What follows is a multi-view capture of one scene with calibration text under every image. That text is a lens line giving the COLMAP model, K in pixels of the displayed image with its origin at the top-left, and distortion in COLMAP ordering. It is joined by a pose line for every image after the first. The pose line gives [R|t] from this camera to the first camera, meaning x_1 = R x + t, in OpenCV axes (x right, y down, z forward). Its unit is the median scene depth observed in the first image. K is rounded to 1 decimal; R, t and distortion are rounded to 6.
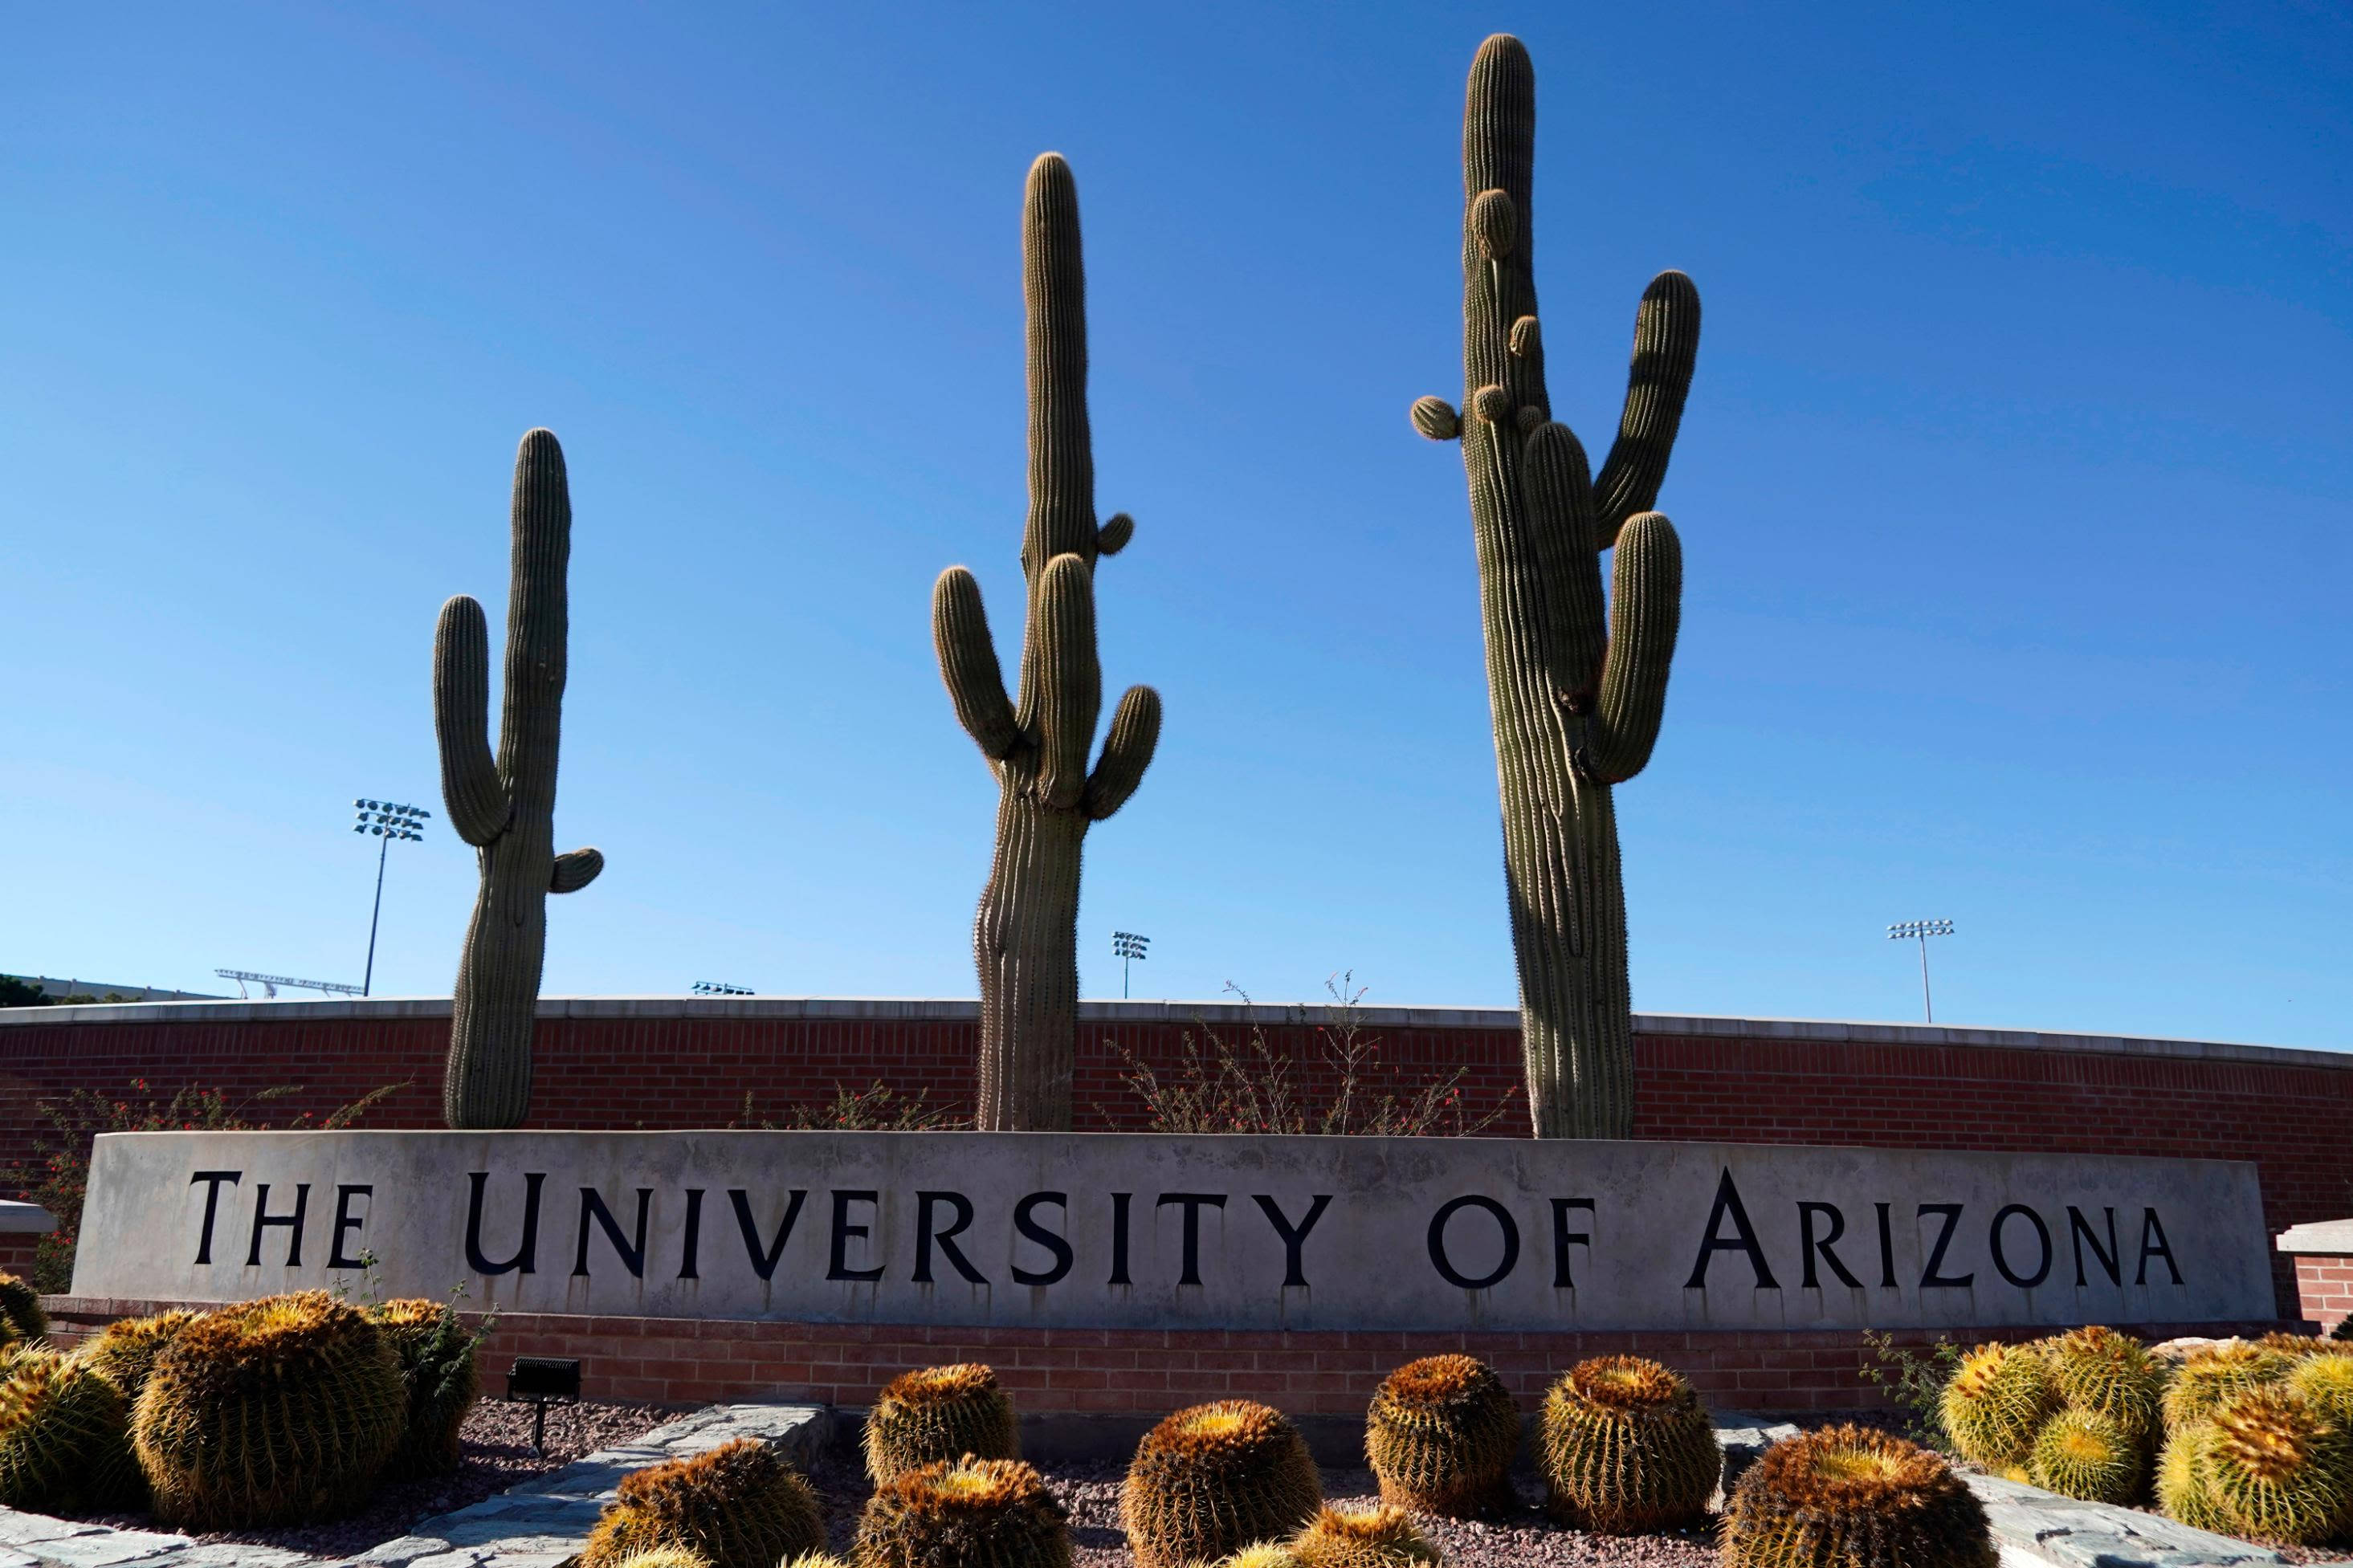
lens RADIAL K [[1692.8, 0, 1176.5], [0, 1692.8, 784.0], [0, 0, 1]] dist [-0.020720, 0.004436]
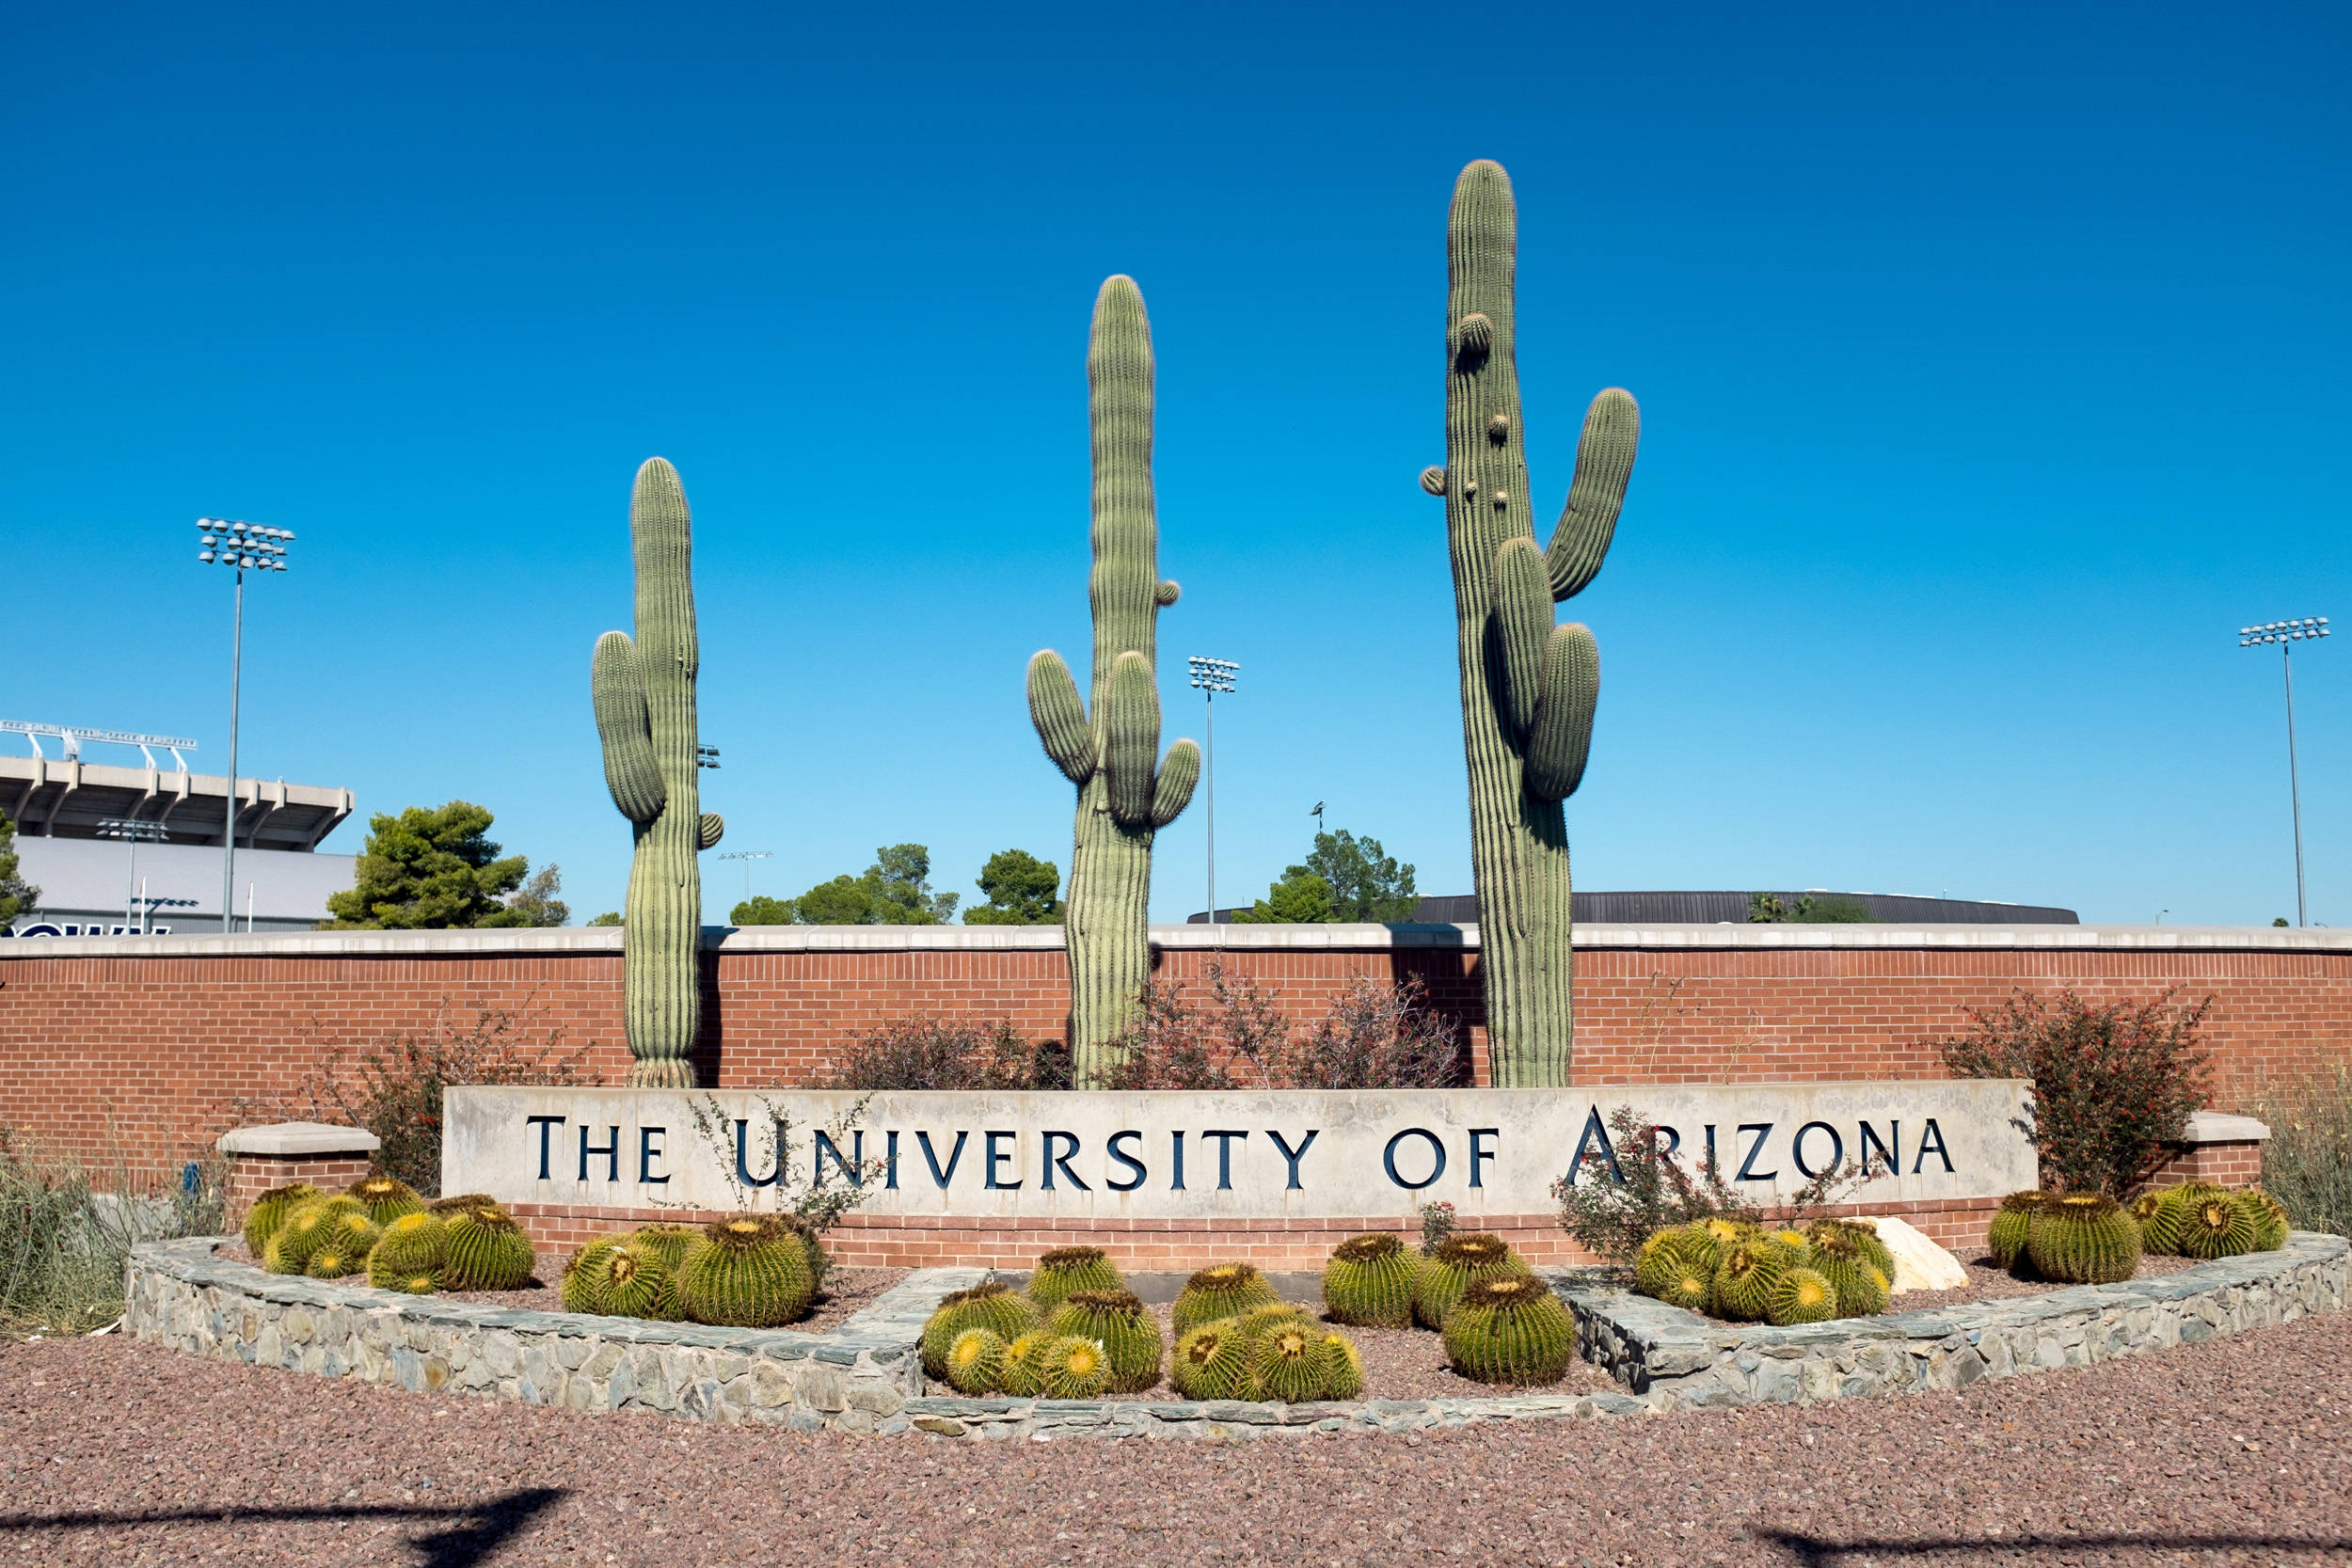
lens RADIAL K [[2341.3, 0, 1176.0], [0, 2341.3, 784.0], [0, 0, 1]] dist [-0.085621, 0.033843]
pose [[0.998711, -0.020614, -0.046380, 0.063480], [0.027199, 0.988889, 0.146146, -0.339674], [0.042852, -0.147219, 0.988175, -0.933234]]
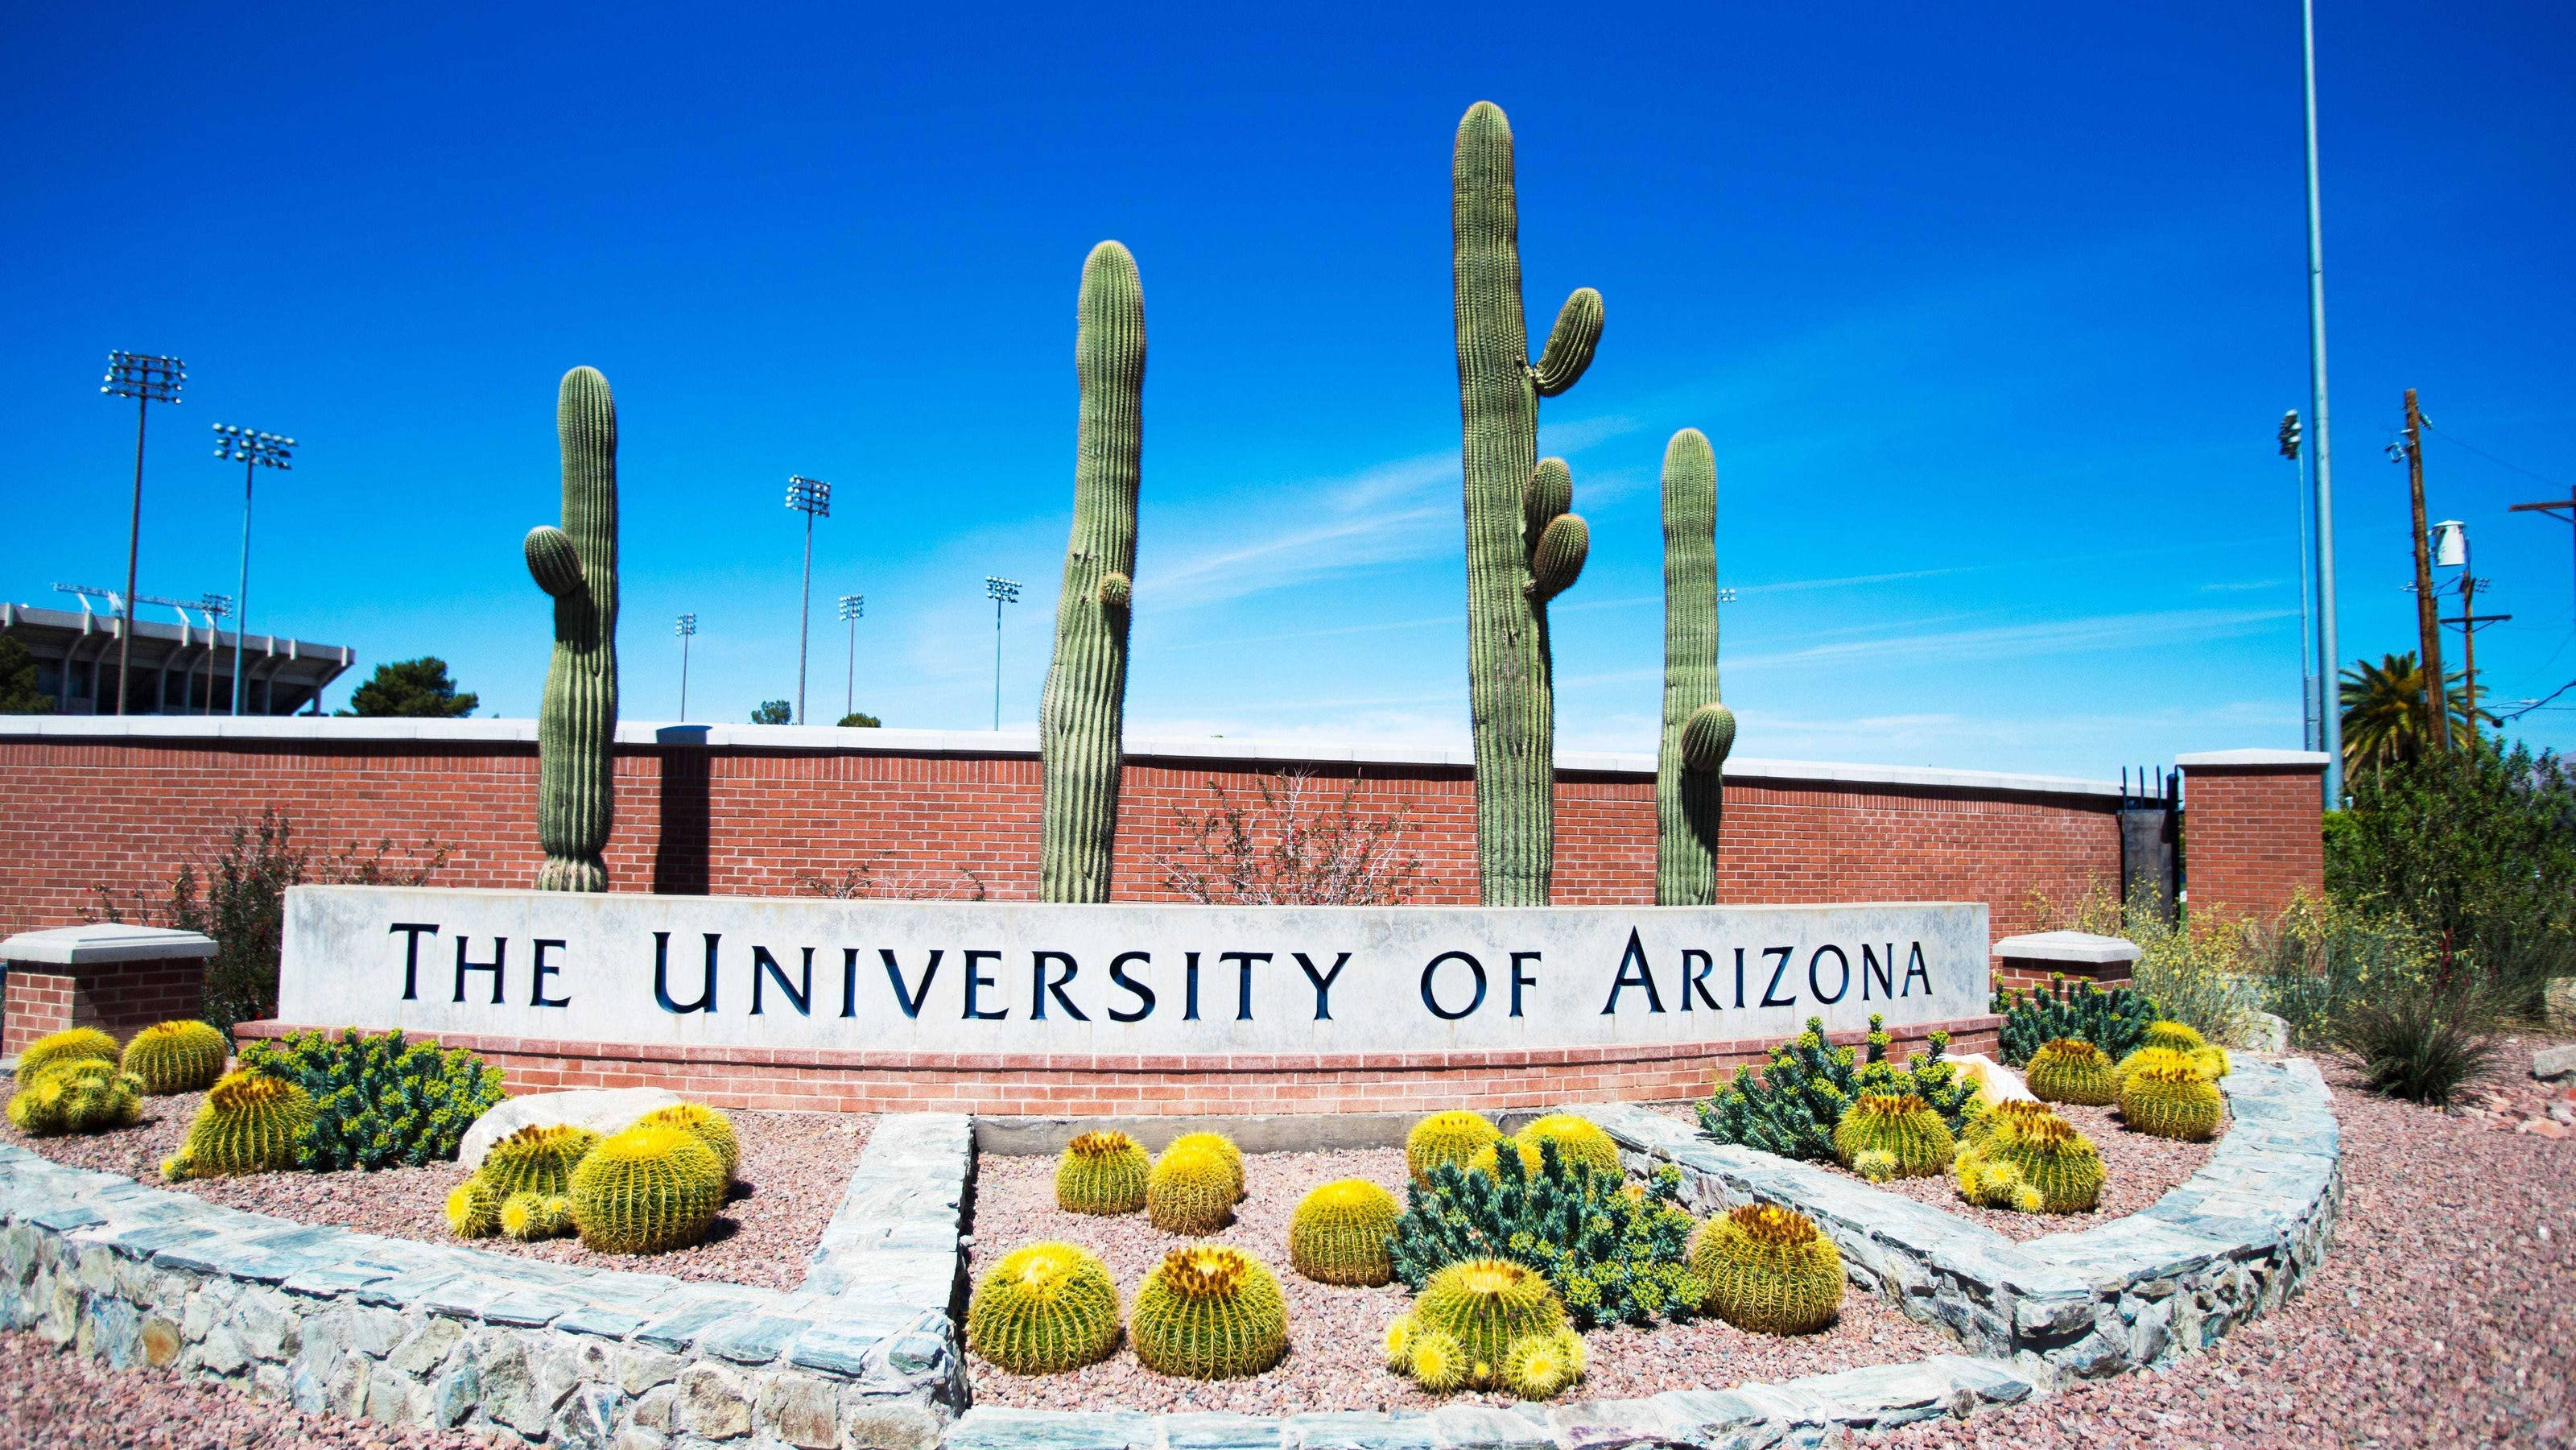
lens RADIAL K [[1577.4, 0, 1288.0], [0, 1577.4, 725.0], [0, 0, 1]] dist [-0.060791, 0.051016]
pose [[0.987833, 0.016069, 0.154684, -0.140159], [-0.043555, 0.983429, 0.175986, -0.135773], [-0.149292, -0.180582, 0.972164, -0.144230]]
